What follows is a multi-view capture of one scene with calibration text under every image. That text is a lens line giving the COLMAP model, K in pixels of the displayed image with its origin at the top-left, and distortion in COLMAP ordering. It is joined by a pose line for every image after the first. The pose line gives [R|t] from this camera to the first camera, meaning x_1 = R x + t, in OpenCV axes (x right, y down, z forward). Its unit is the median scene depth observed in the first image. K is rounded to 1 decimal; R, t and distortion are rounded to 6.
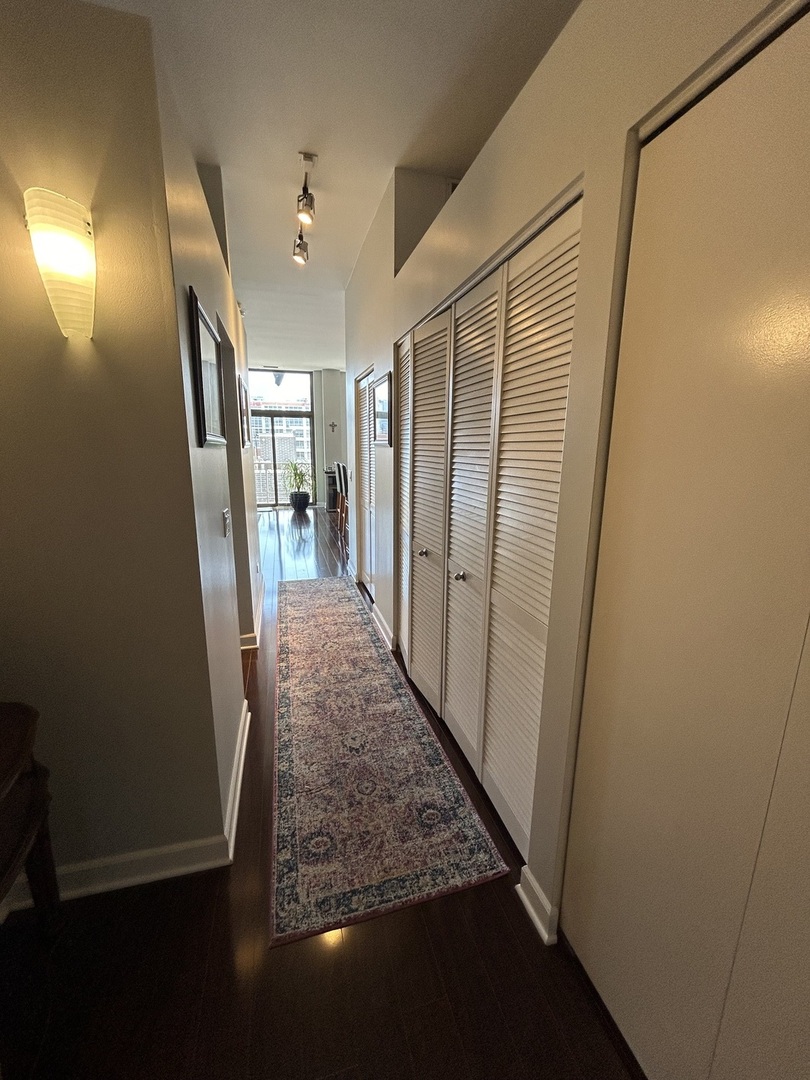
lens RADIAL K [[438.7, 0, 405.0], [0, 438.7, 540.0], [0, 0, 1]] dist [0.000052, 0.000220]
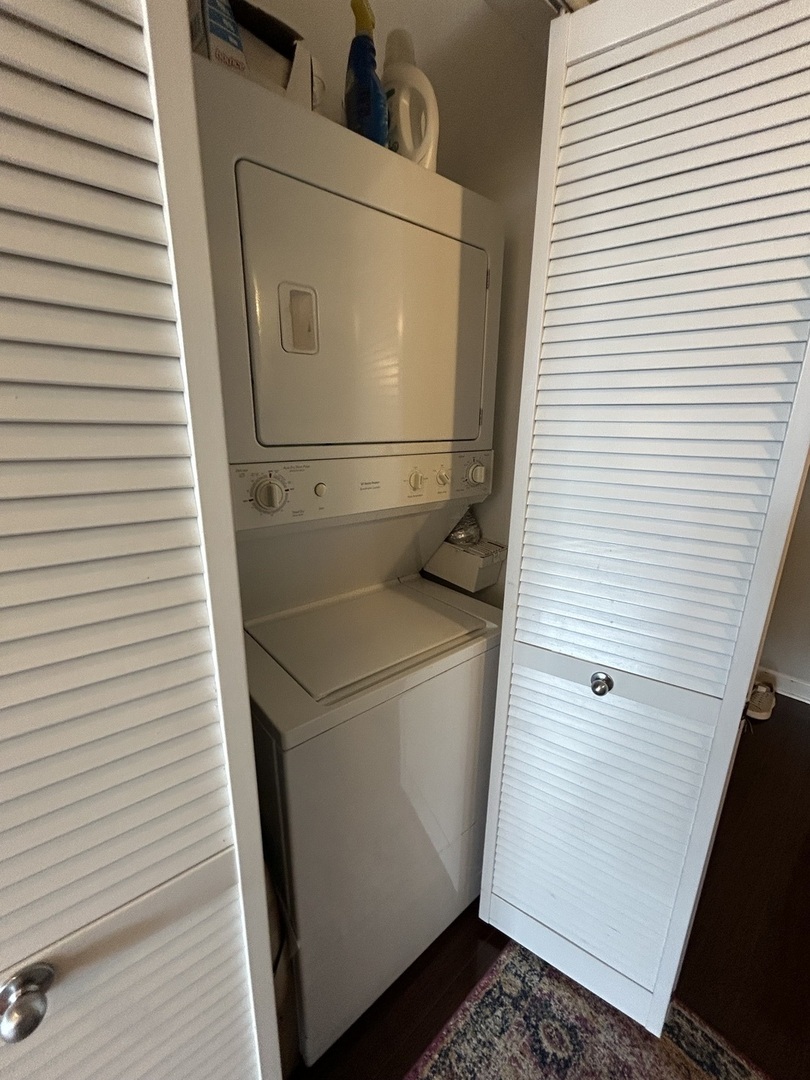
lens RADIAL K [[432.3, 0, 405.0], [0, 432.3, 540.0], [0, 0, 1]] dist [-0.002446, 0.000425]
pose [[-0.434486, -0.256259, 0.863455, -0.183922], [0.173306, 0.916970, 0.359348, -0.237619], [-0.883848, 0.305774, -0.353999, 1.175002]]
